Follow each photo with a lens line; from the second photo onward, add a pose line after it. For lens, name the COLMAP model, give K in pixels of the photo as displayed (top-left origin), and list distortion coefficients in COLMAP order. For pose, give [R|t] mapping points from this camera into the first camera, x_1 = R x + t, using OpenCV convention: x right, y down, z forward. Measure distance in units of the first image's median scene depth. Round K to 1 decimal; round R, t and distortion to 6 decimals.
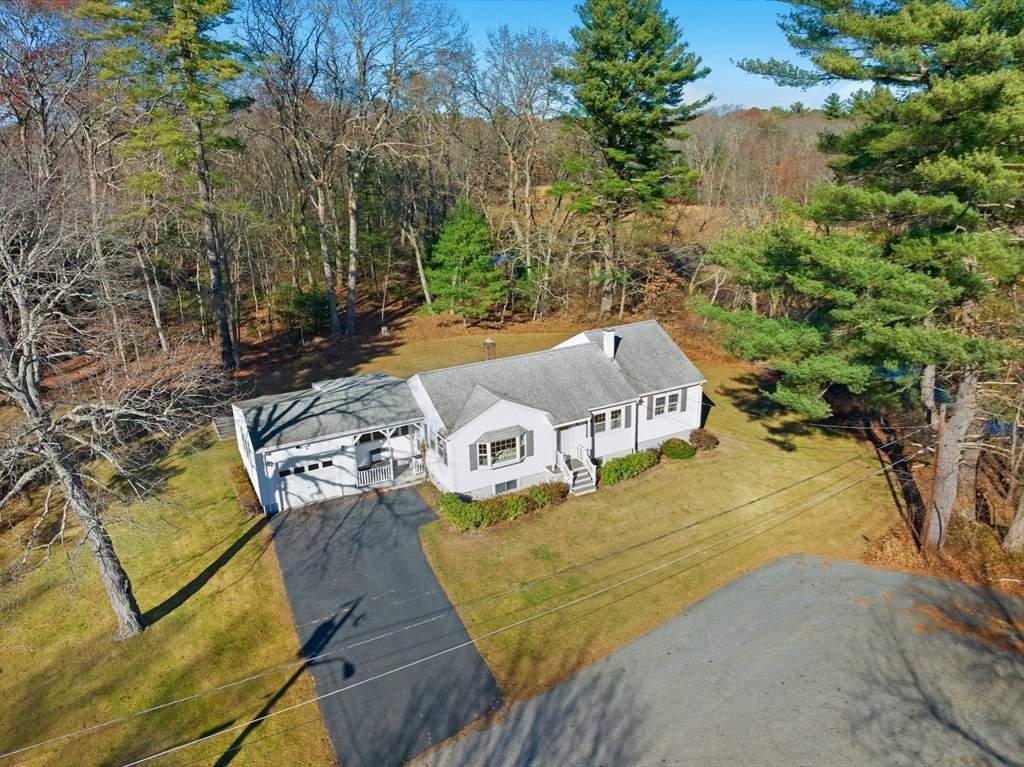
lens RADIAL K [[722.6, 0, 530.0], [0, 722.6, 379.5], [0, 0, 1]] dist [-0.039617, -0.003224]
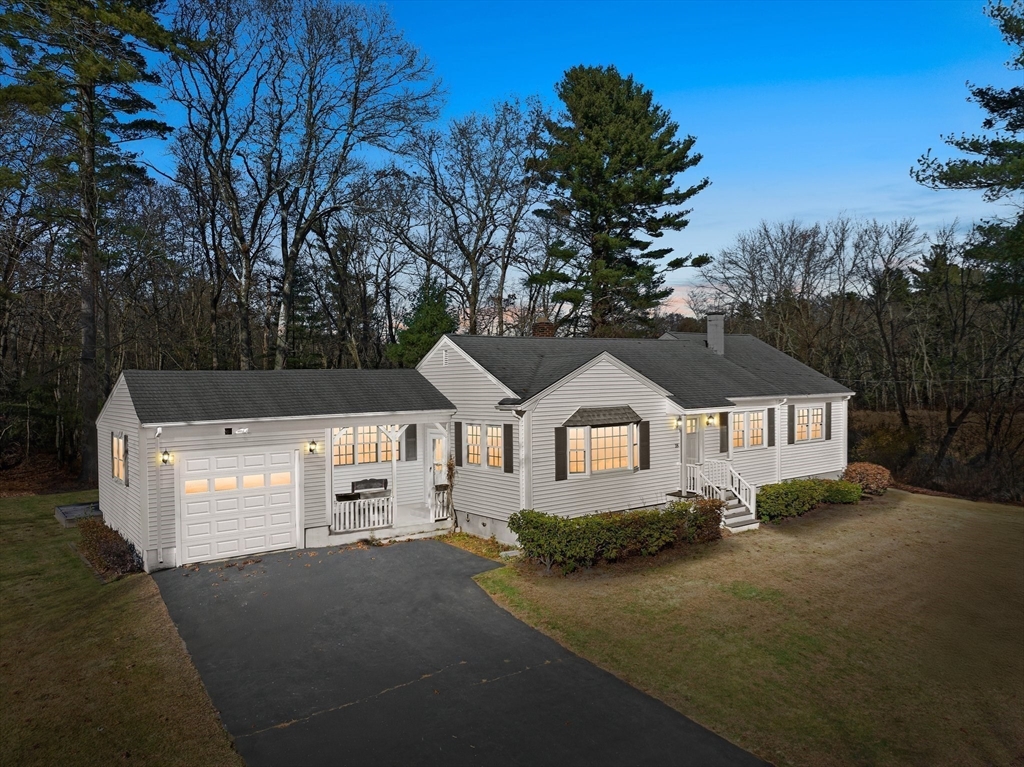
lens RADIAL K [[748.8, 0, 512.0], [0, 748.8, 383.5], [0, 0, 1]] dist [-0.006565, 0.001811]
pose [[0.992747, -0.010801, 0.119735, -0.176575], [0.050096, 0.942536, -0.330328, 0.235675], [-0.109287, 0.333930, 0.936241, 0.443287]]
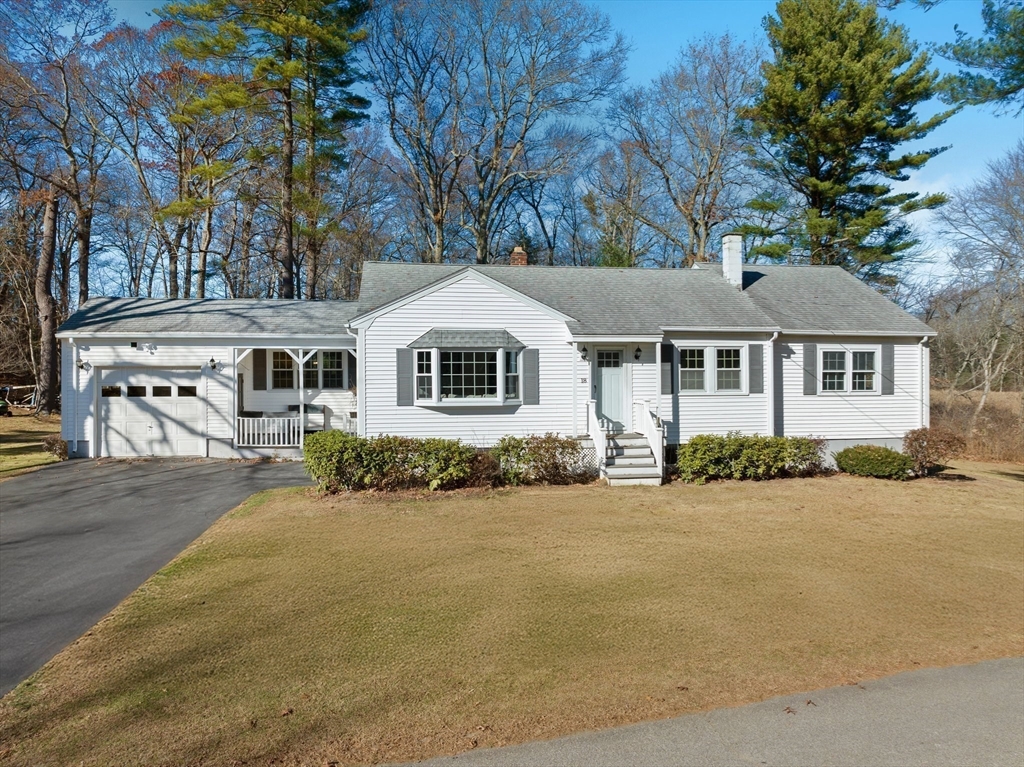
lens RADIAL K [[722.6, 0, 530.0], [0, 722.6, 379.5], [0, 0, 1]] dist [-0.039617, -0.003224]
pose [[0.941689, 0.016427, -0.336082, 0.168584], [-0.122923, 0.946568, -0.298158, 0.241612], [0.313227, 0.322084, 0.893393, 0.560205]]
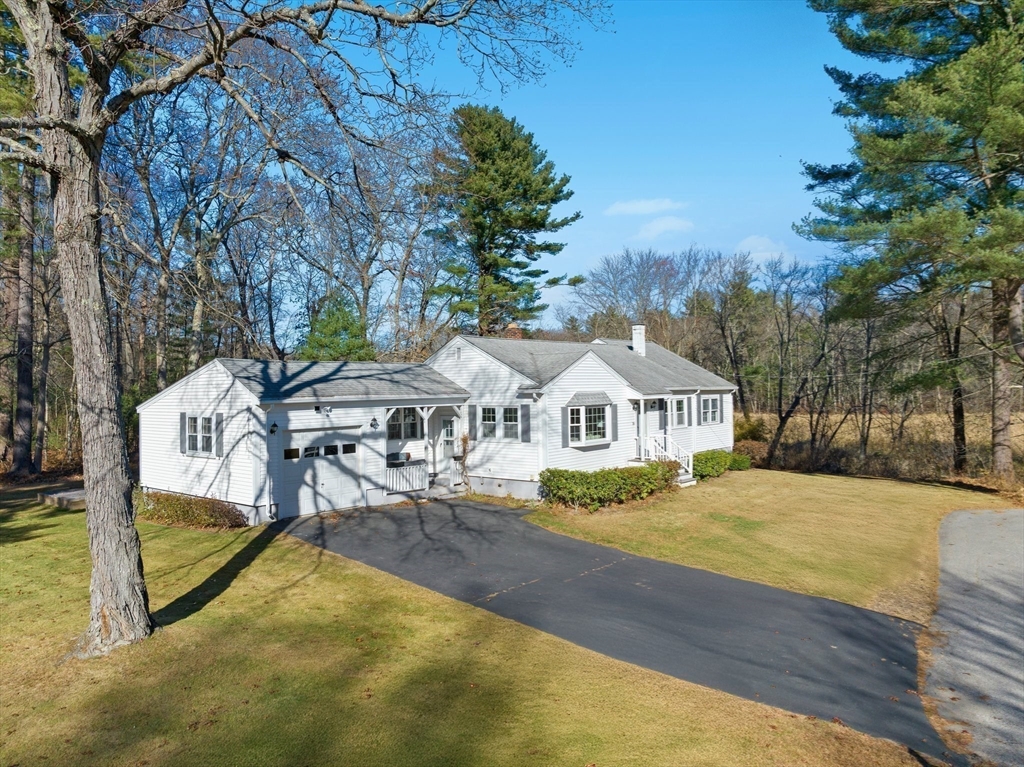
lens RADIAL K [[713.1, 0, 493.3], [0, 713.1, 371.7], [0, 0, 1]] dist [-0.000498, -0.001242]
pose [[0.944049, 0.005773, 0.329755, -0.366461], [0.112295, 0.934478, -0.337848, 0.277873], [-0.310099, 0.355975, 0.881544, 0.371718]]
